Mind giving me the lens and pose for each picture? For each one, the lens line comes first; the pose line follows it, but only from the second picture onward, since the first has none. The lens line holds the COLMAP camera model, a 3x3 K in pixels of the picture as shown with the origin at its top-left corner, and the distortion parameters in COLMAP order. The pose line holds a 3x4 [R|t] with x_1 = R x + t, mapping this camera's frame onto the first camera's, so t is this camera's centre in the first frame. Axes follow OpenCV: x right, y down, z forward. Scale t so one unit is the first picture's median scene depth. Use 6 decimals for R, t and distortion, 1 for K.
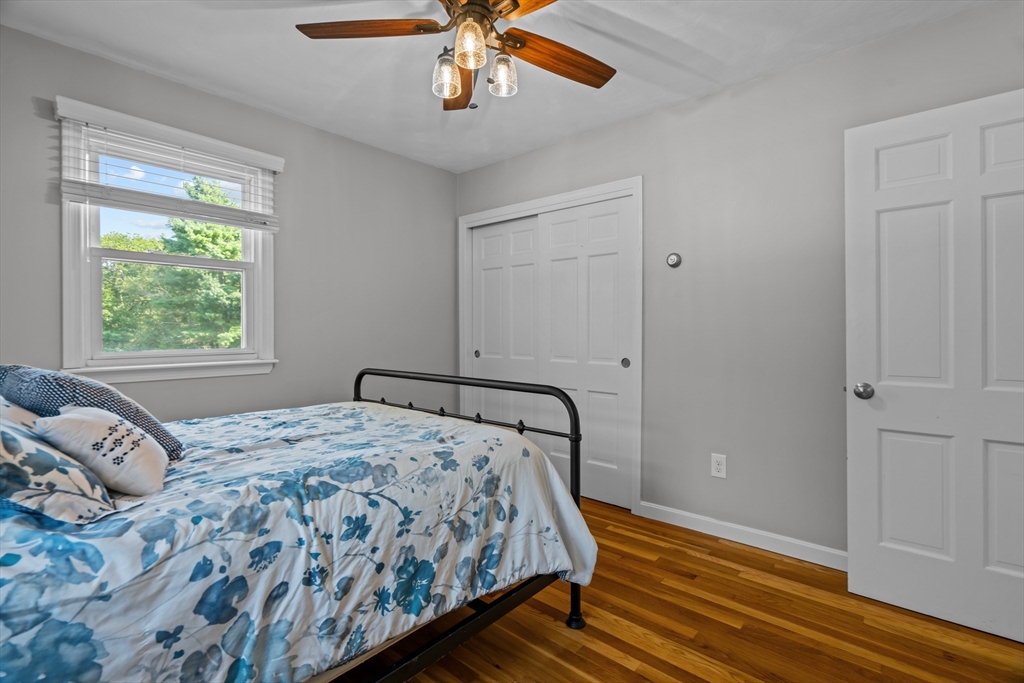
lens RADIAL K [[466.6, 0, 519.5], [0, 466.6, 334.9], [0, 0, 1]] dist [-0.007865, 0.003520]
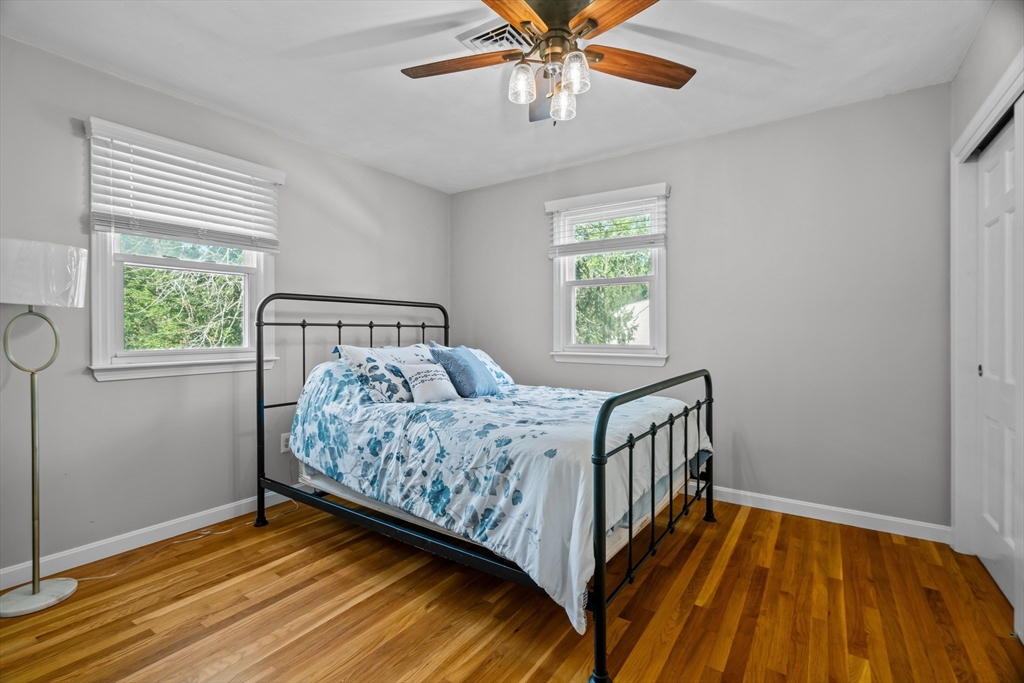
lens RADIAL K [[466.6, 0, 505.0], [0, 466.6, 332.3], [0, 0, 1]] dist [-0.007865, 0.003520]
pose [[0.104886, 0.004601, -0.994474, 1.322631], [-0.008897, 0.999954, 0.003688, -0.013037], [0.994444, 0.008461, 0.104922, 1.055514]]
